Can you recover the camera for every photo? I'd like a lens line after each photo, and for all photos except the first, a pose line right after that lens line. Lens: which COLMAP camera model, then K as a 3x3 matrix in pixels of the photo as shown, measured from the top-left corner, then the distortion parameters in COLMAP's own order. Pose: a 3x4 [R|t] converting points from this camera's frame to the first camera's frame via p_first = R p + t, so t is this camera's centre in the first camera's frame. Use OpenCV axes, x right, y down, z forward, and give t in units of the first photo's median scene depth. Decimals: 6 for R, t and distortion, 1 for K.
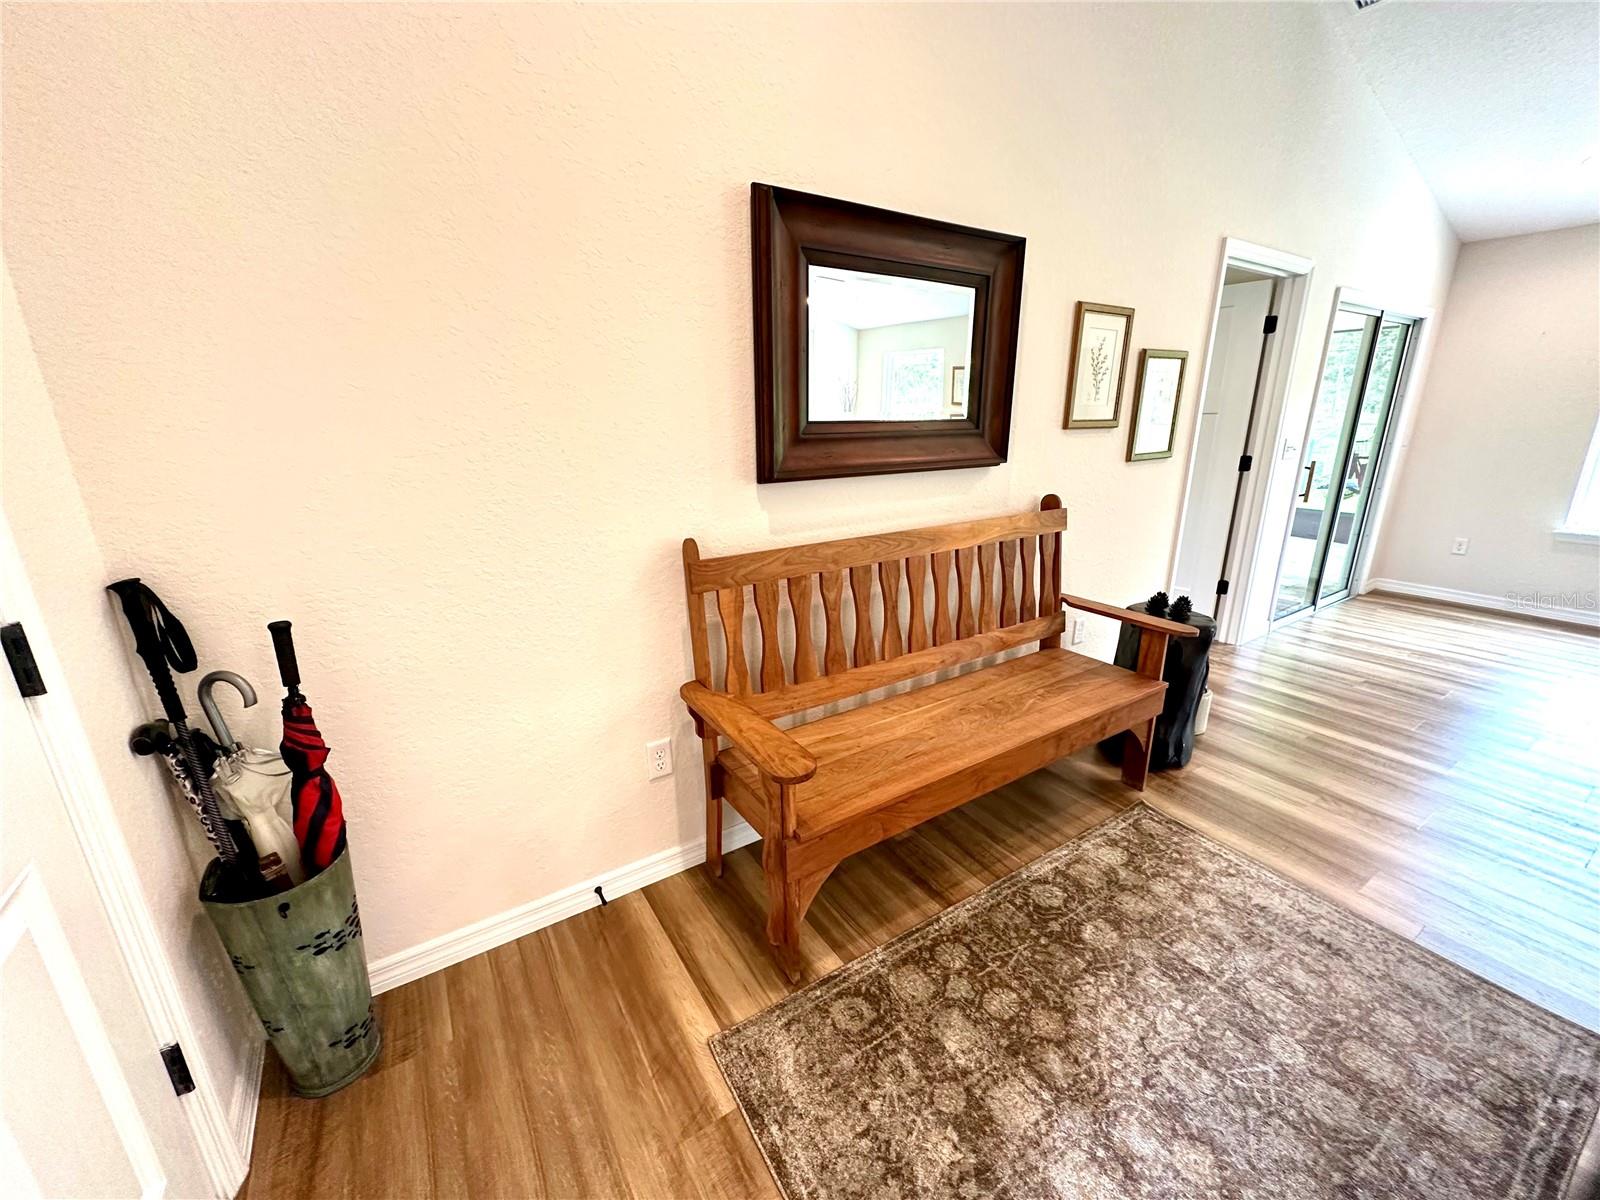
lens RADIAL K [[637.2, 0, 800.0], [0, 637.2, 600.9], [0, 0, 1]] dist [-0.002230, 0.000314]
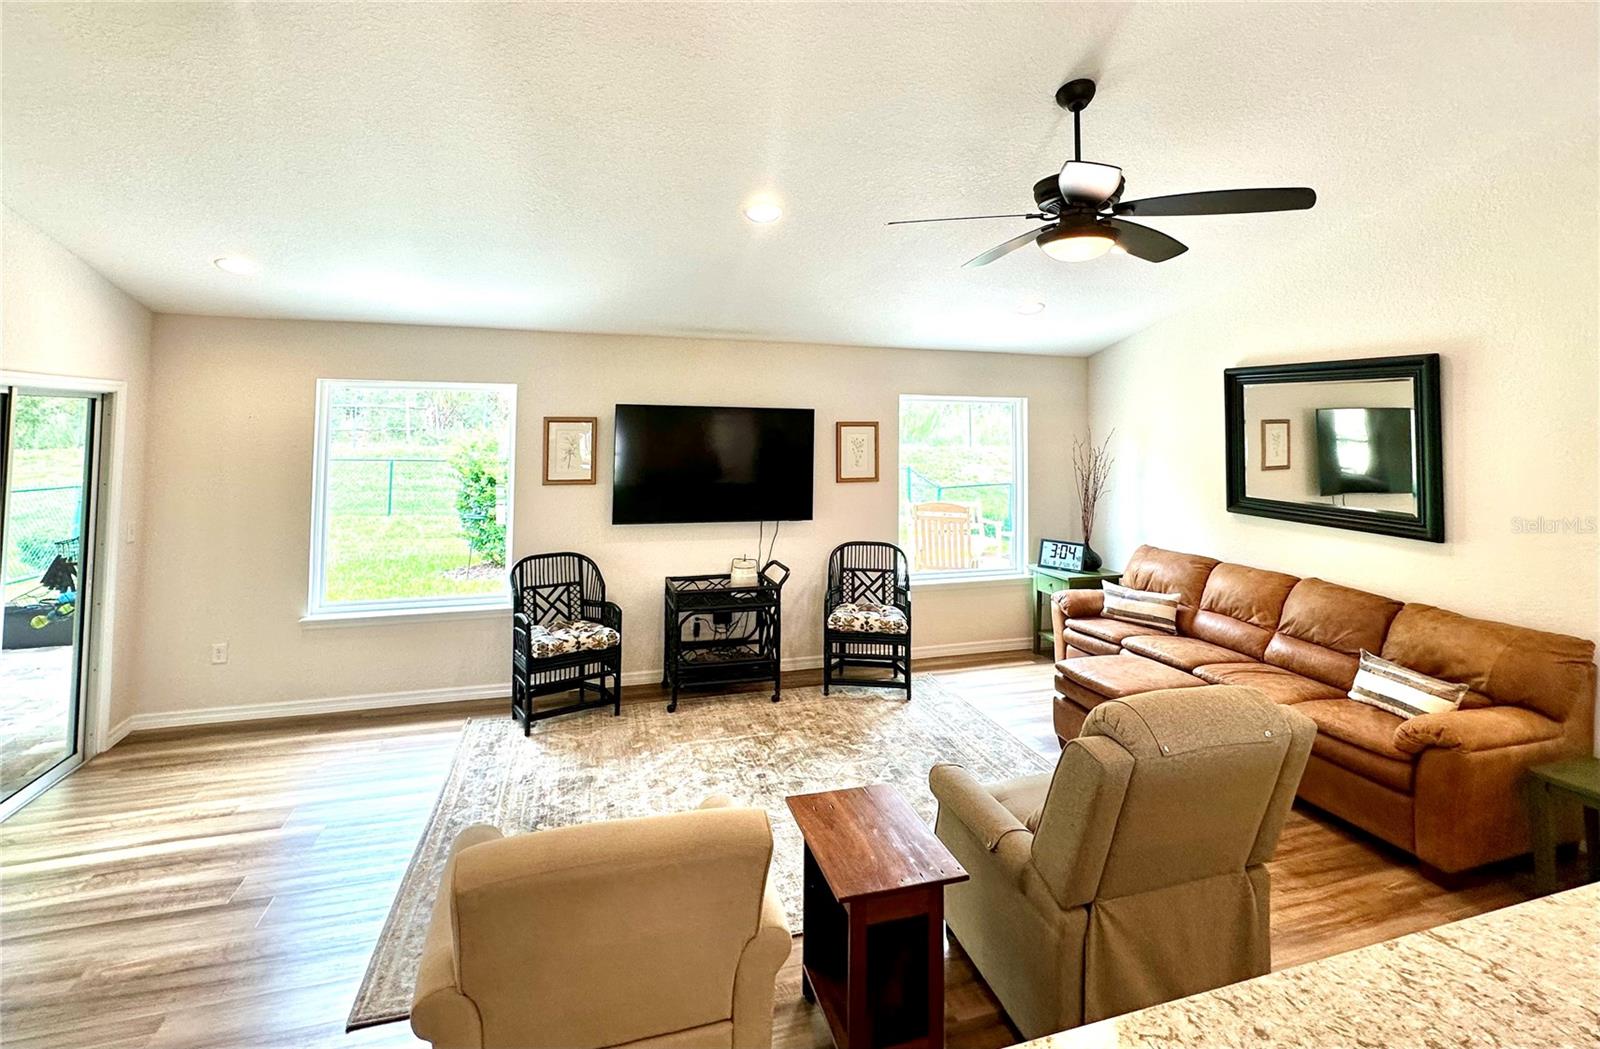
lens RADIAL K [[723.6, 0, 794.8], [0, 723.6, 392.0], [0, 0, 1]] dist [-0.001144, -0.000224]
pose [[0.269611, 0.058446, 0.961194, 0.694687], [0.257980, 0.957287, -0.130571, -0.211398], [-0.927770, 0.283172, 0.243017, -0.048533]]
